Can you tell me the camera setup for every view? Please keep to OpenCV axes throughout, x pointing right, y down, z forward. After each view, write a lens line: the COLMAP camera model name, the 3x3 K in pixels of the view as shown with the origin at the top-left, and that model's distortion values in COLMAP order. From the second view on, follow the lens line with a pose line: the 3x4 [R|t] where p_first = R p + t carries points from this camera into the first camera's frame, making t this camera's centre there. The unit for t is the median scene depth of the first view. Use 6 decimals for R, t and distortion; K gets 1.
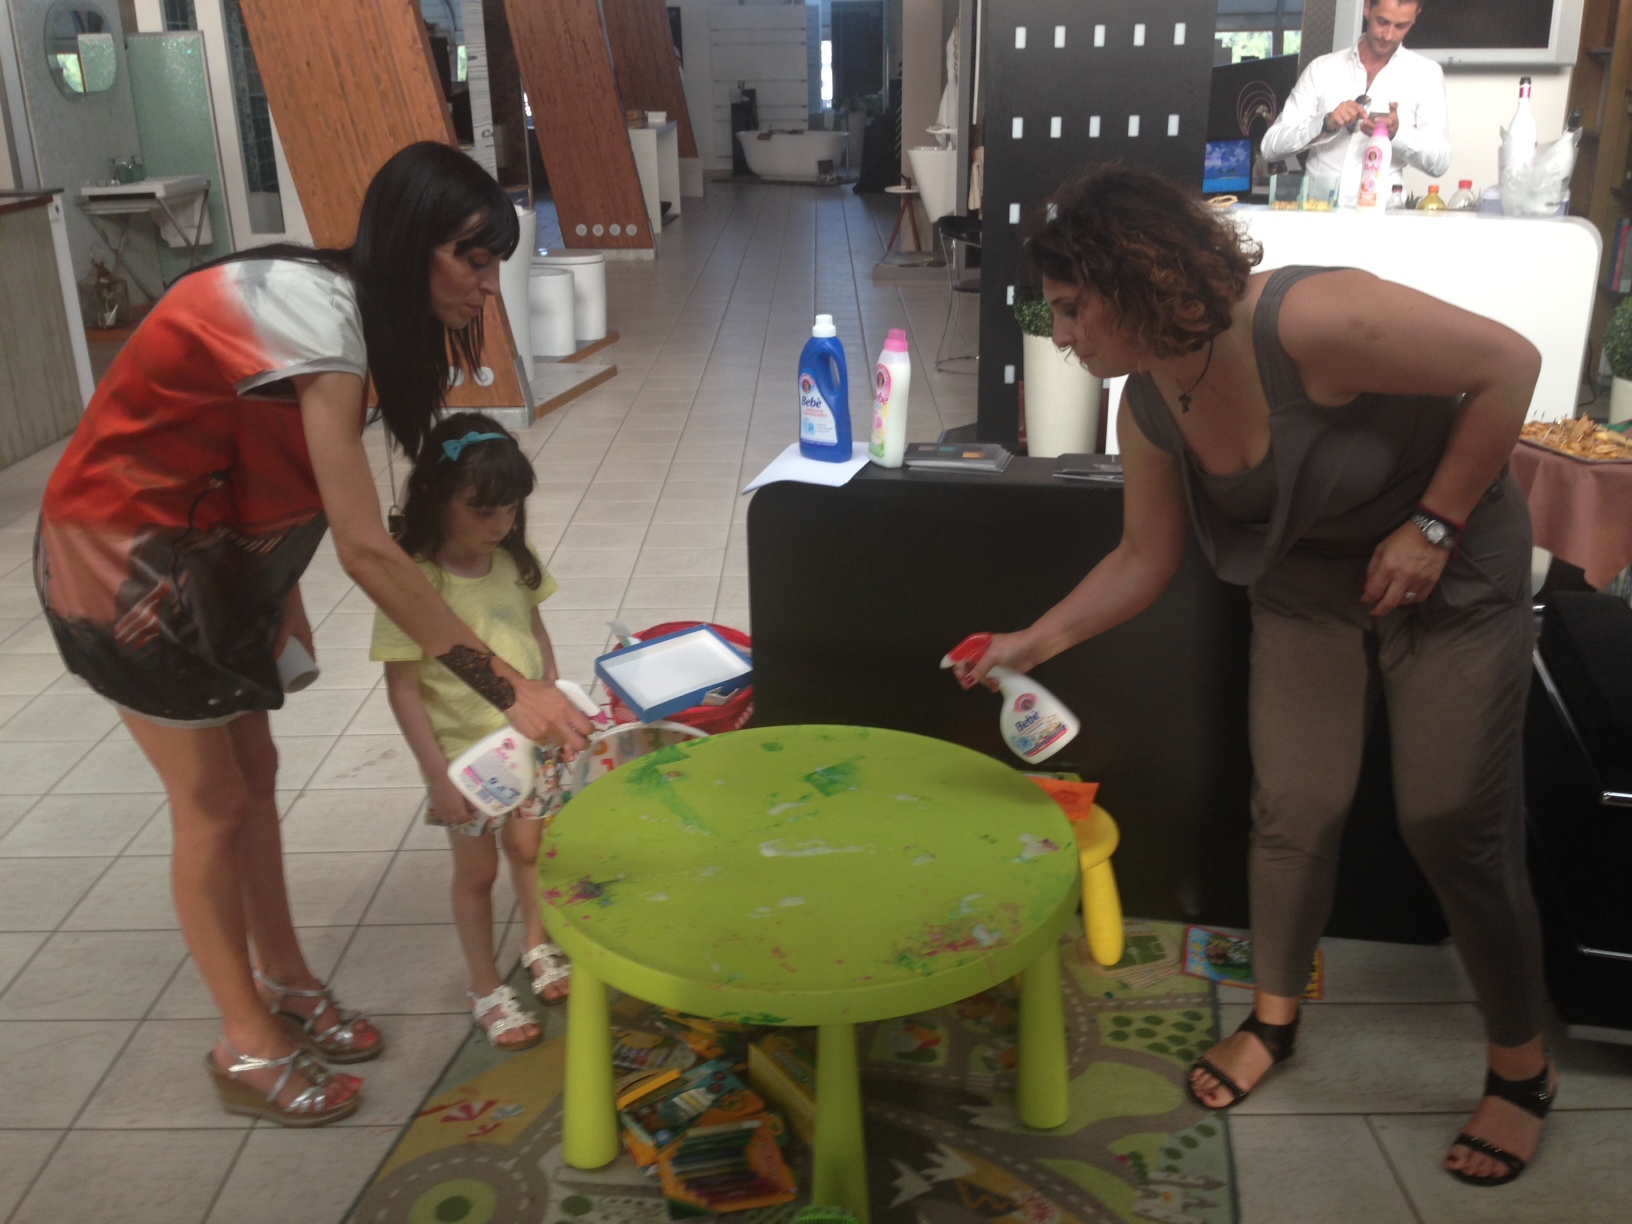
lens RADIAL K [[1452.1, 0, 813.5], [0, 1452.1, 571.9], [0, 0, 1]] dist [0.092964, -0.174838]
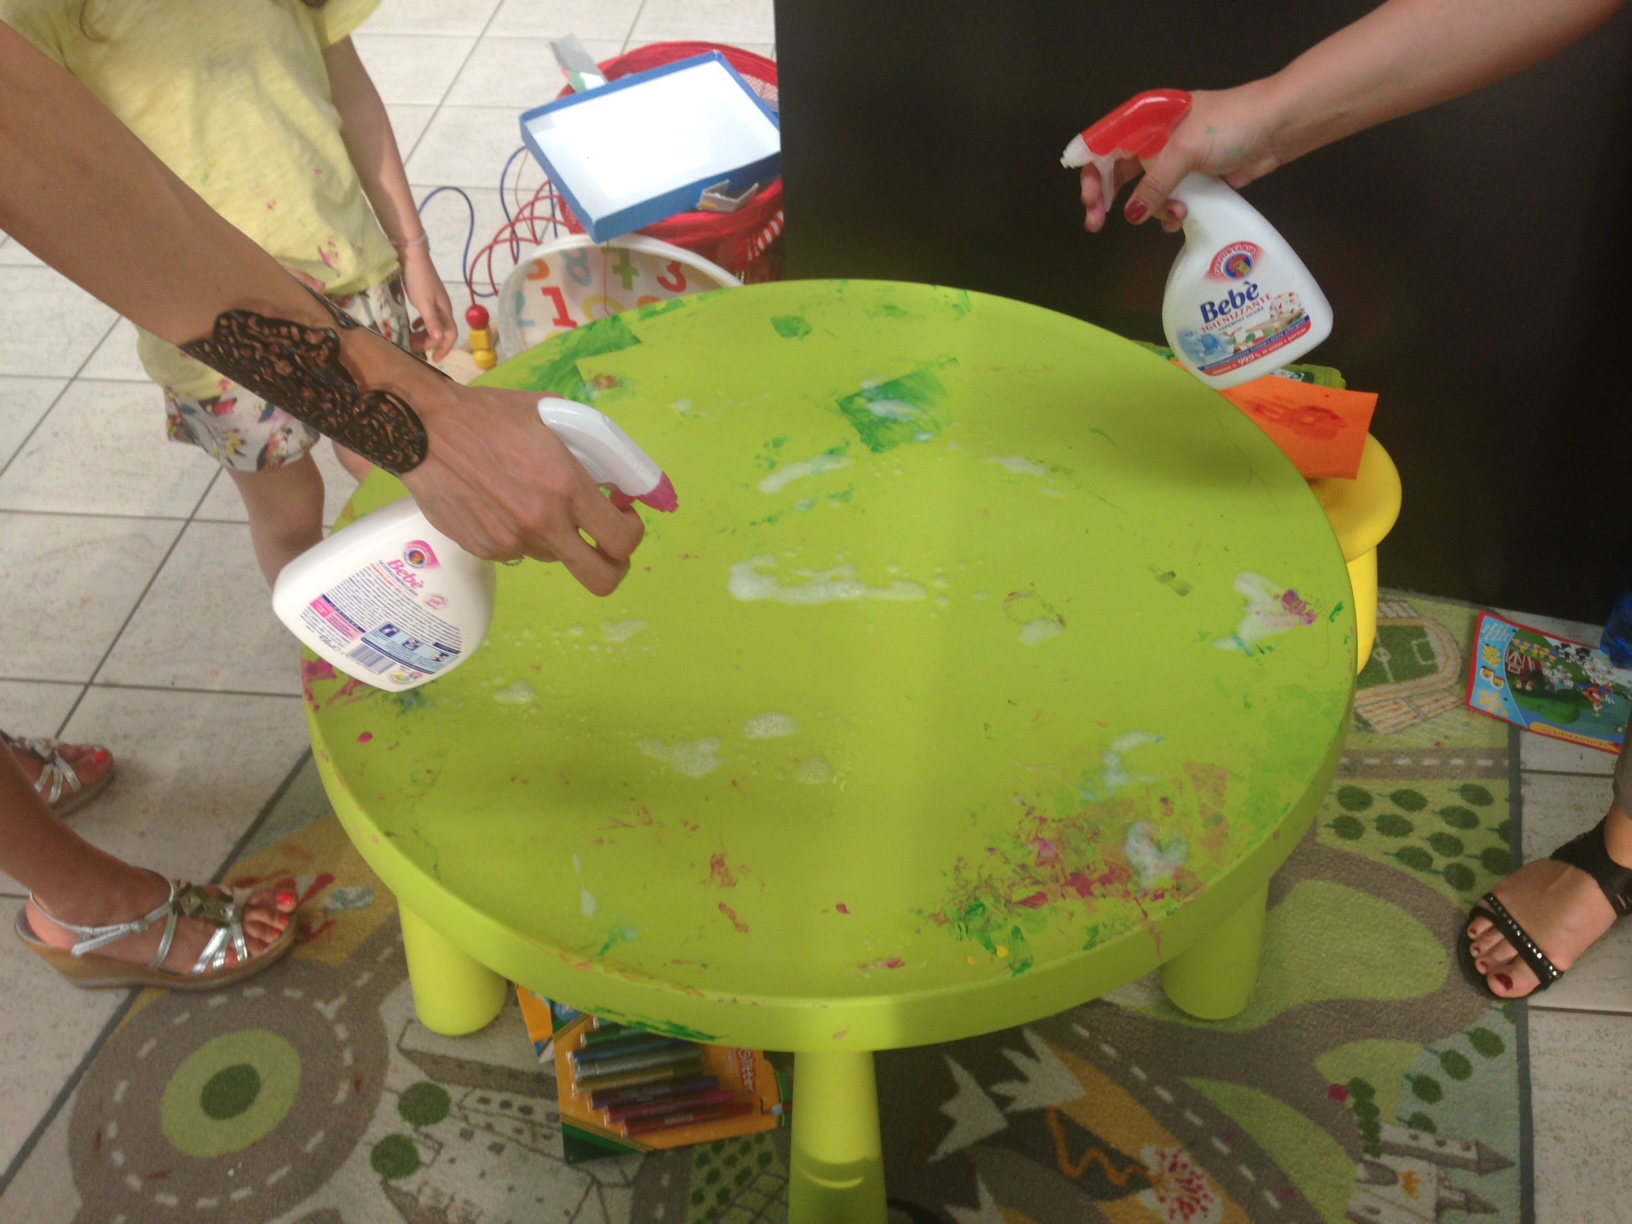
lens RADIAL K [[1452.1, 0, 813.5], [0, 1452.1, 571.9], [0, 0, 1]] dist [0.092964, -0.174838]
pose [[0.994409, 0.064281, -0.083777, 0.036669], [-0.022744, 0.905129, 0.424528, -0.034907], [0.103118, -0.420249, 0.901531, 0.527507]]
